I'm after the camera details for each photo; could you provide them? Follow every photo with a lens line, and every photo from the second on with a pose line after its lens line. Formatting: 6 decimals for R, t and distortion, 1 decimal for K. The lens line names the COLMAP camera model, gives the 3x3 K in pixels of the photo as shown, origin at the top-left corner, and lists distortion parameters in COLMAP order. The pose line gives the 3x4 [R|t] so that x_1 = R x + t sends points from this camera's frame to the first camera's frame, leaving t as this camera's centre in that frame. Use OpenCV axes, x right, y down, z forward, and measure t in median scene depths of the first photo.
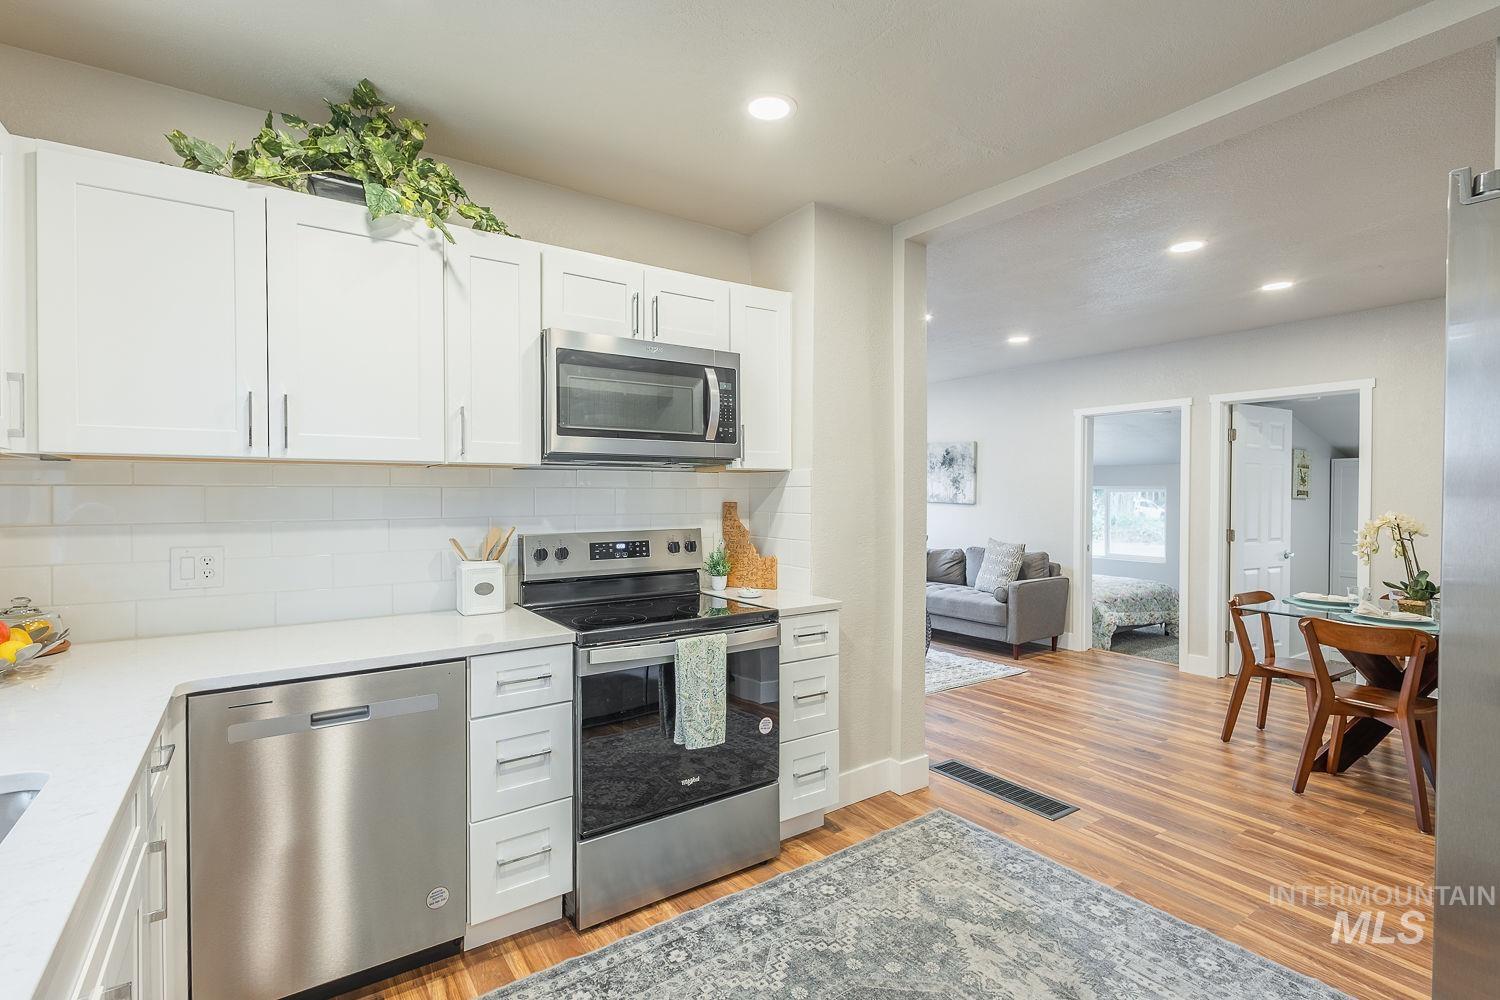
lens RADIAL K [[710.7, 0, 750.2], [0, 710.7, 495.9], [0, 0, 1]] dist [-0.001913, 0.000927]
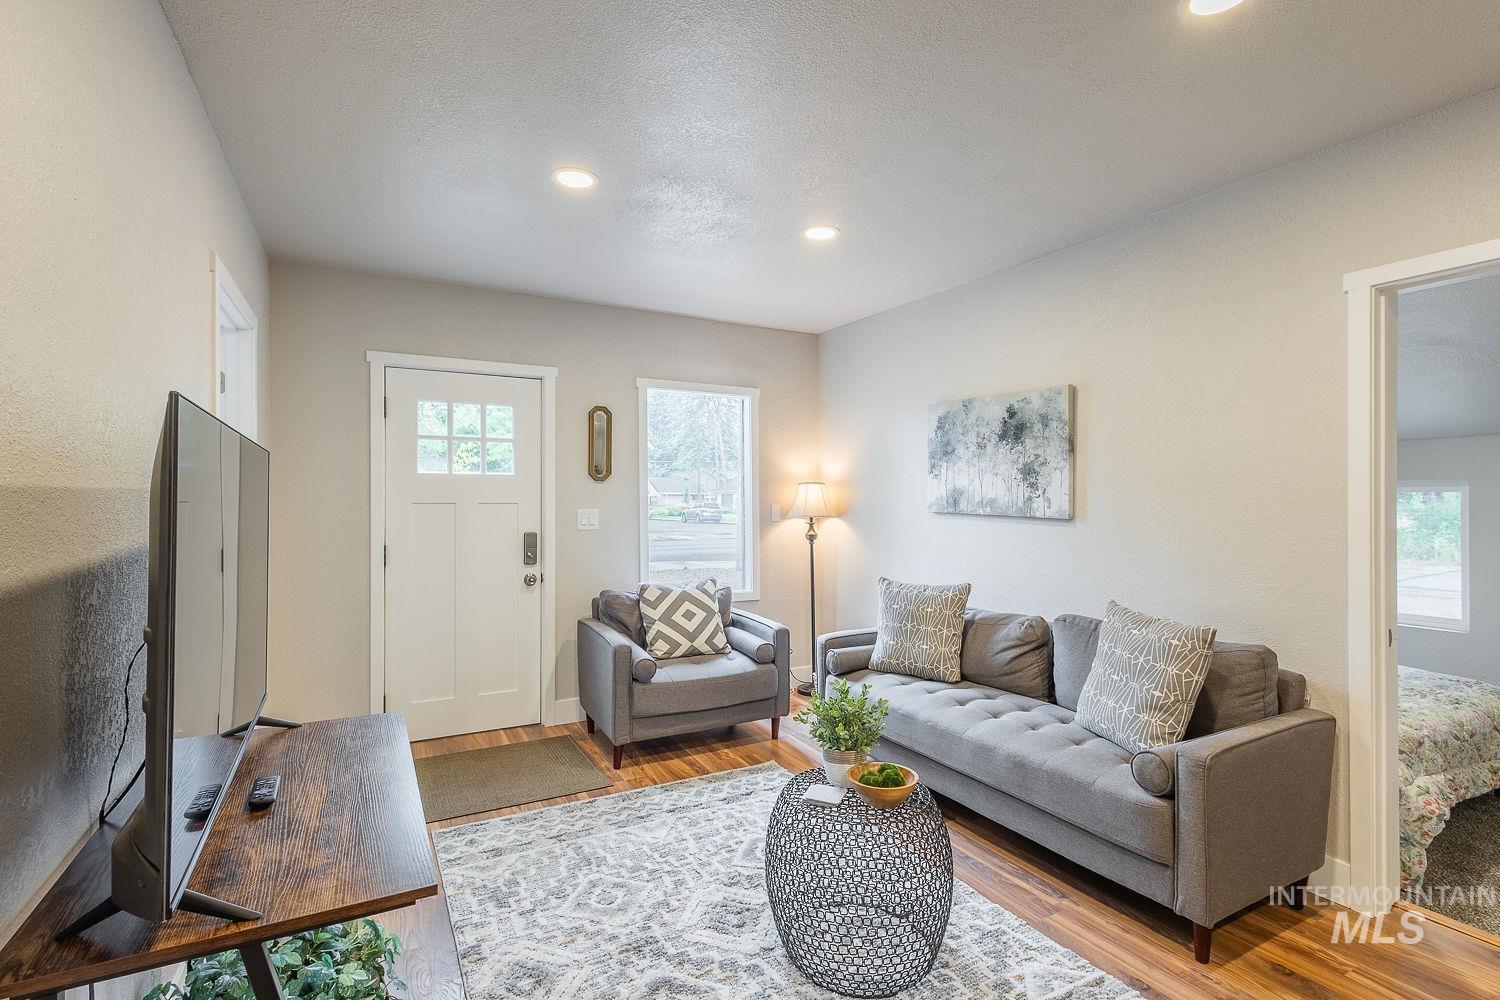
lens RADIAL K [[710.7, 0, 742.0], [0, 710.7, 492.8], [0, 0, 1]] dist [-0.001913, 0.000927]
pose [[0.992656, -0.006266, -0.120809, 0.163236], [0.004553, 0.999885, -0.014444, -0.000257], [0.120886, 0.013788, 0.992571, 0.529279]]
